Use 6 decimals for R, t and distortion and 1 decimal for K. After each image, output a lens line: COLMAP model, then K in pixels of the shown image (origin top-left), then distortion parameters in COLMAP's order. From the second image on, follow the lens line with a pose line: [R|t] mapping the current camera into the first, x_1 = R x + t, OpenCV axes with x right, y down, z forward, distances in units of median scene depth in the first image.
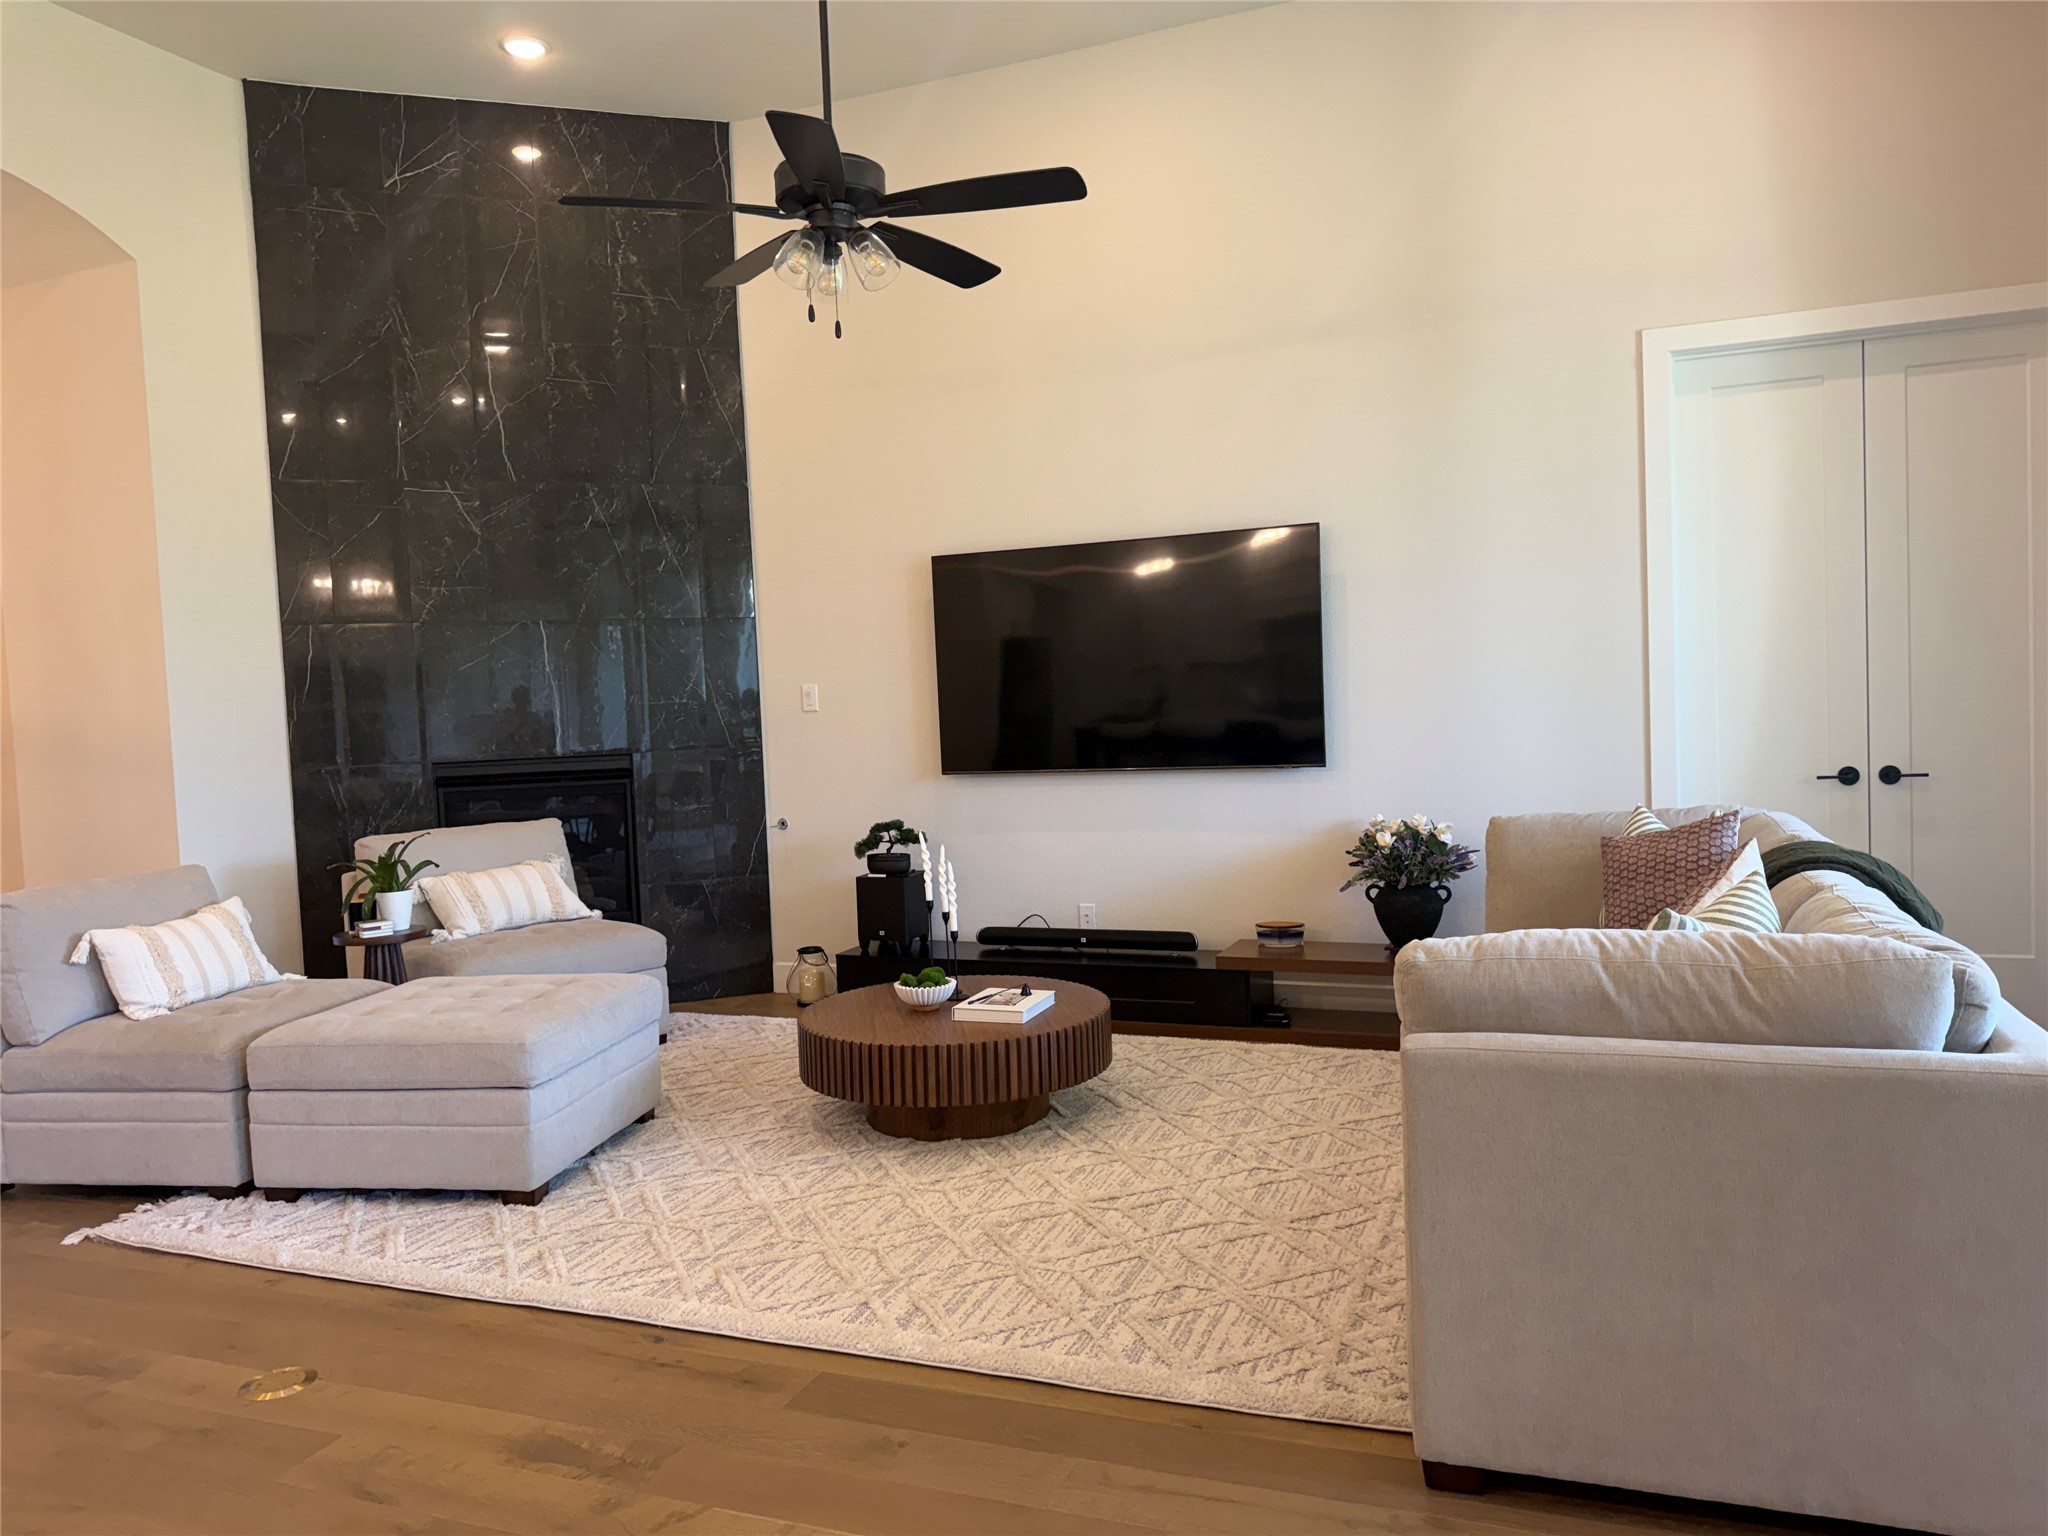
lens RADIAL K [[1438.8, 0, 1013.1], [0, 1438.8, 773.2], [0, 0, 1]] dist [0.059375, -0.083078]
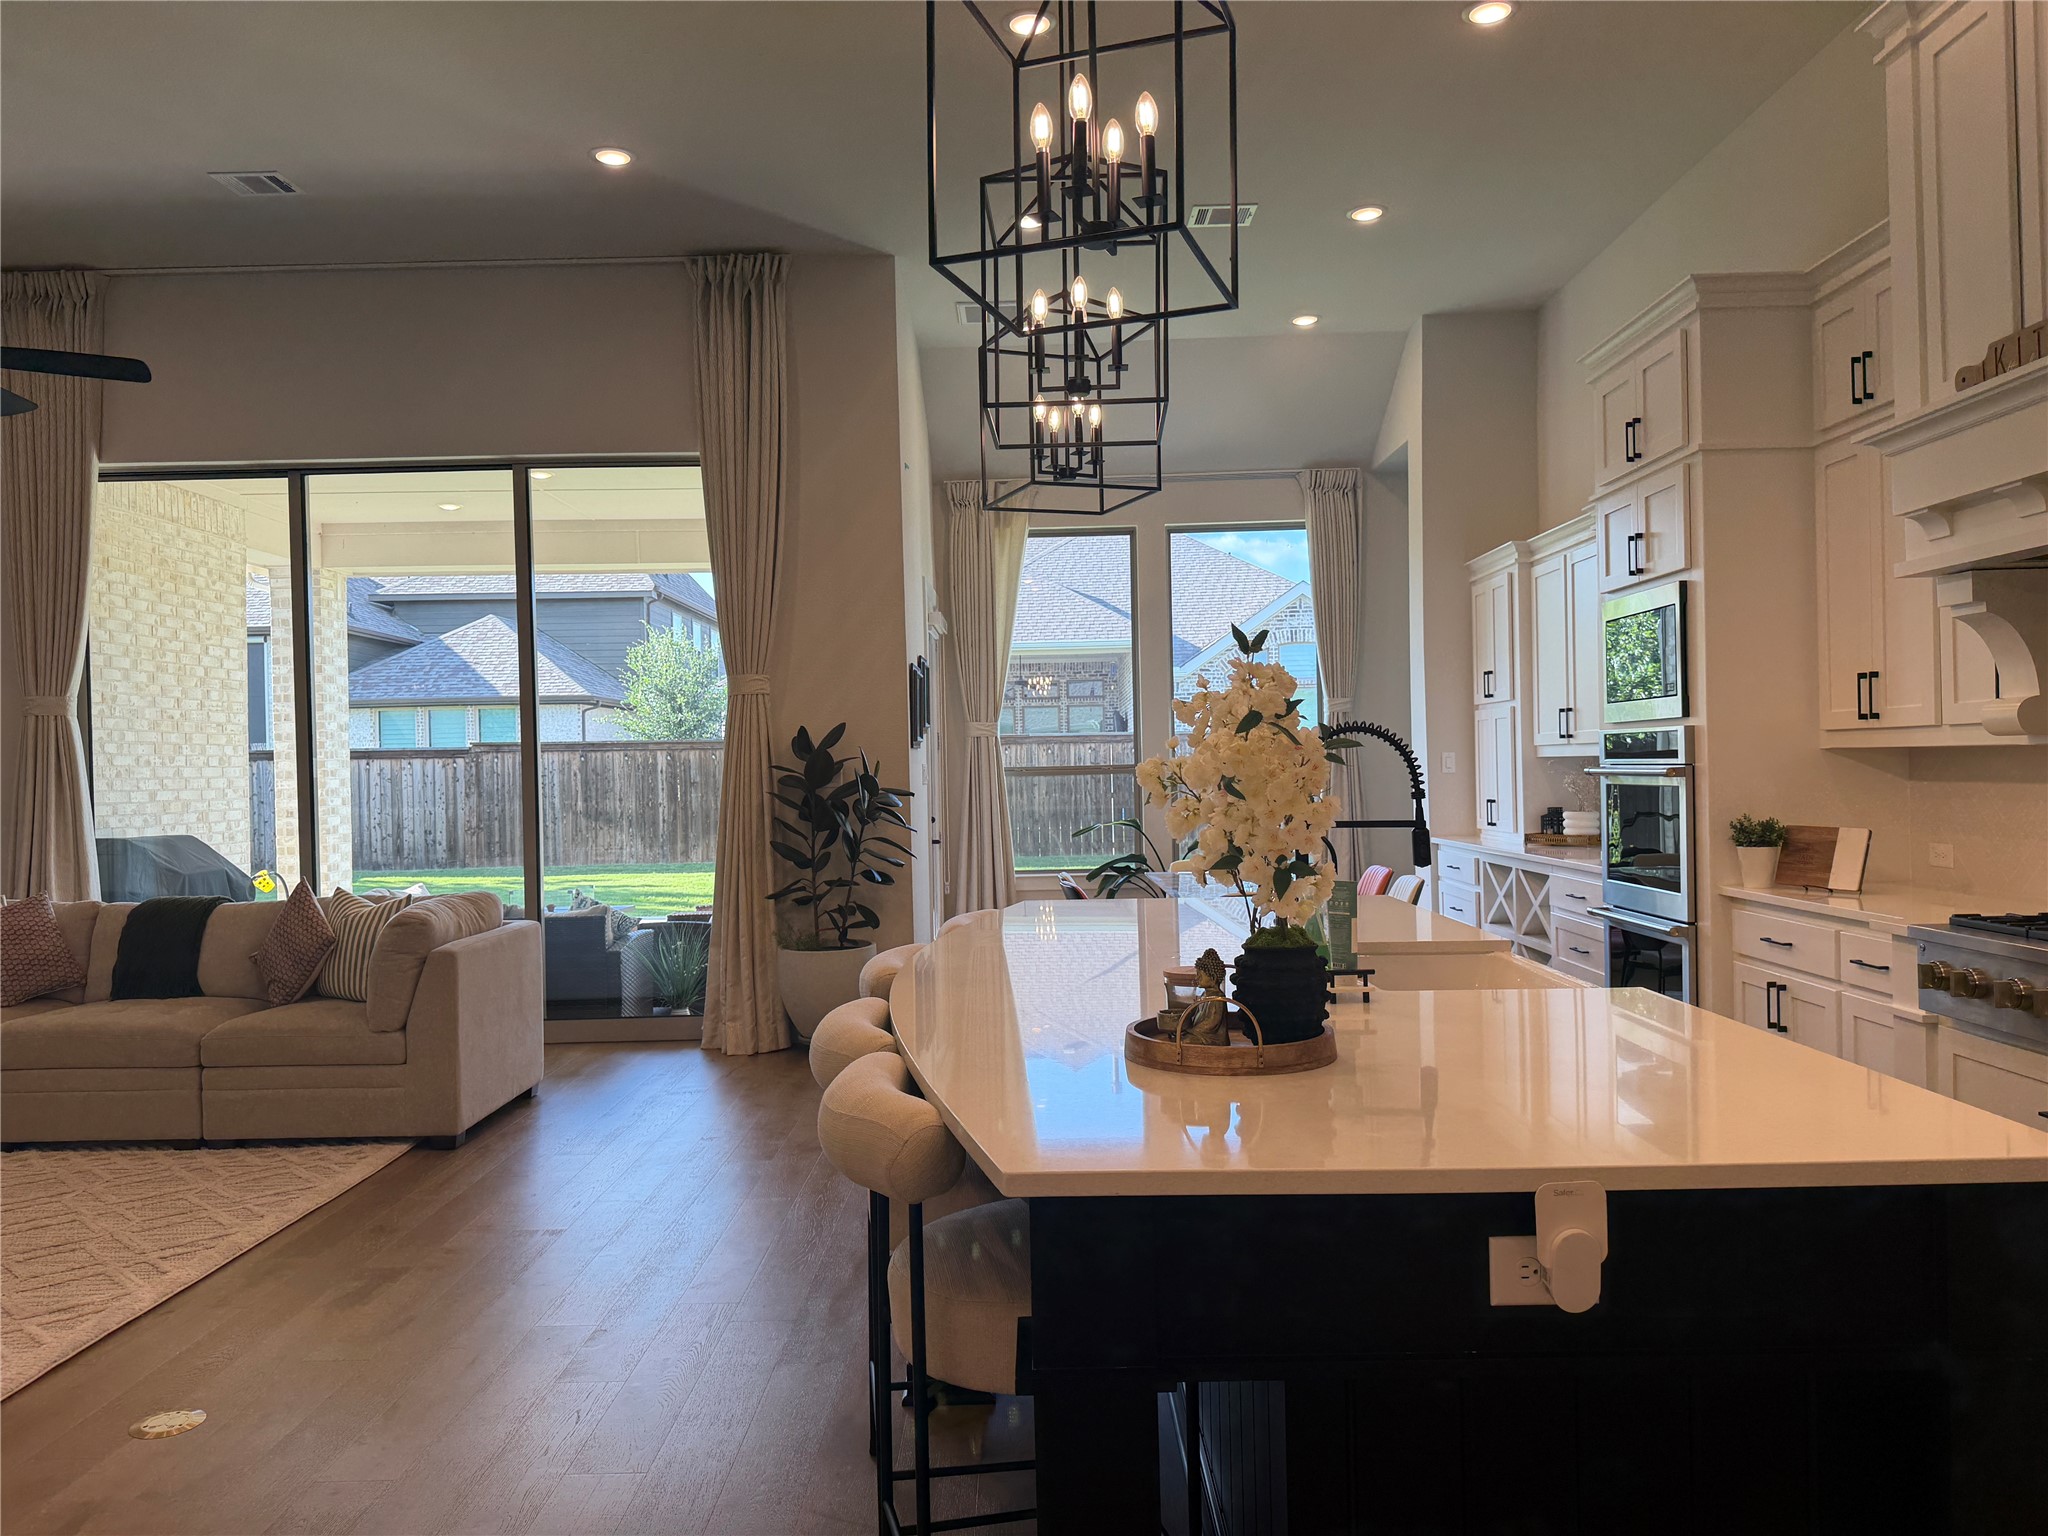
lens RADIAL K [[1438.8, 0, 1029.0], [0, 1438.8, 782.3], [0, 0, 1]] dist [0.059375, -0.083078]
pose [[-0.351625, 0.036995, 0.935410, -1.069779], [0.081466, 0.996637, -0.008793, 0.012451], [-0.932590, 0.073112, -0.353456, 0.469252]]
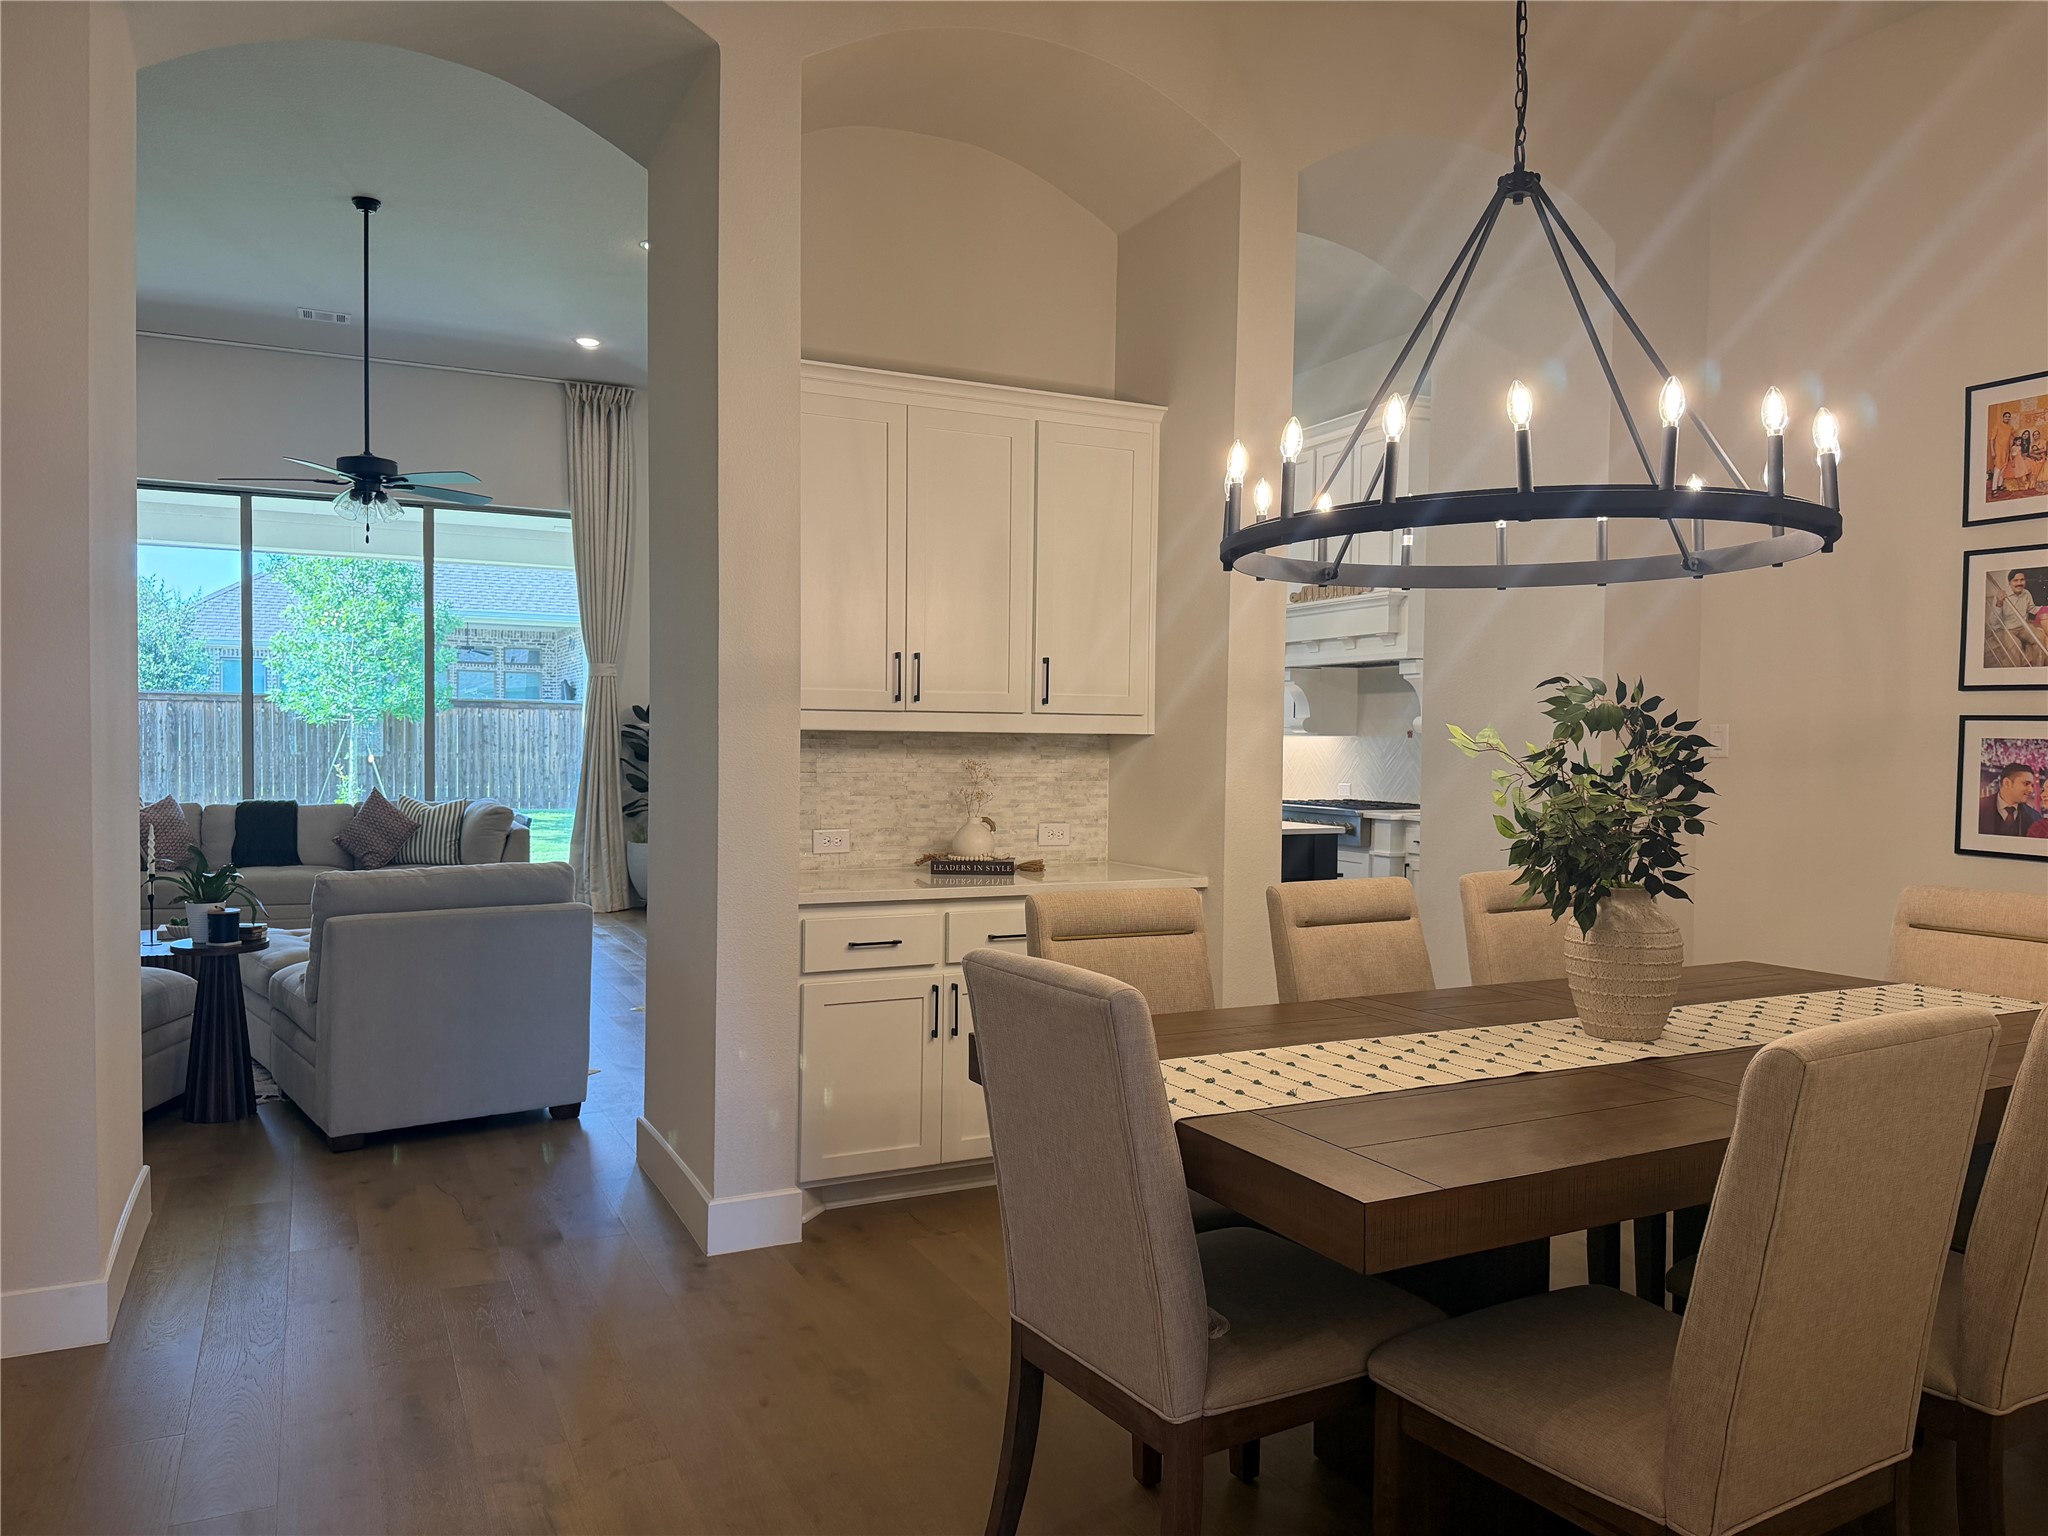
lens RADIAL K [[1438.8, 0, 1020.1], [0, 1438.8, 776.8], [0, 0, 1]] dist [0.059375, -0.083078]
pose [[-0.726611, 0.012524, 0.686935, -1.587085], [0.053053, 0.997871, 0.037924, -0.008186], [-0.684998, 0.064000, -0.725729, 1.386379]]
